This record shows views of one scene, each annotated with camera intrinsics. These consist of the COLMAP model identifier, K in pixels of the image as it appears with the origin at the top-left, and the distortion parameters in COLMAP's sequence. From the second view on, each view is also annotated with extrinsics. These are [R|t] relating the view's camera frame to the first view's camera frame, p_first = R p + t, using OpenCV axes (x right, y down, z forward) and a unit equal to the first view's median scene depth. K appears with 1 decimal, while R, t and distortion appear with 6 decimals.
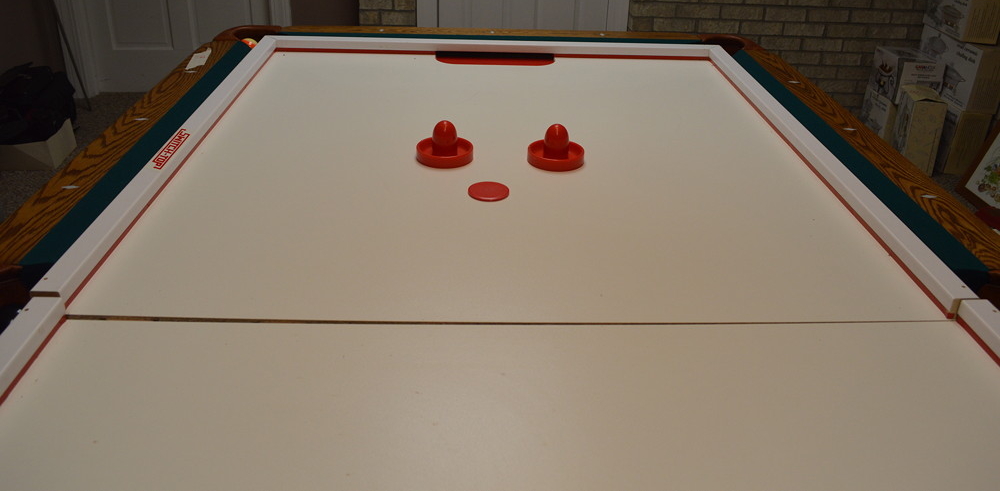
lens RADIAL K [[777.3, 0, 496.1], [0, 777.3, 189.6], [0, 0, 1]] dist [-0.073882, 0.002581]
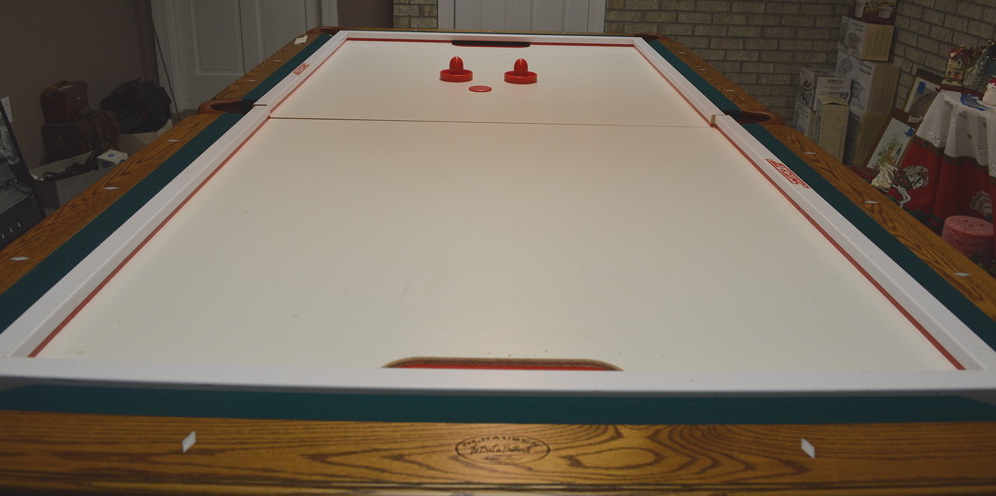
lens RADIAL K [[768.6, 0, 498.4], [0, 768.6, 197.8], [0, 0, 1]] dist [-0.073742, 0.001569]
pose [[0.999834, 0.000686, -0.018234, 0.022755], [-0.002191, 0.996574, -0.082680, 0.140342], [0.018115, 0.082706, 0.996409, -0.261276]]
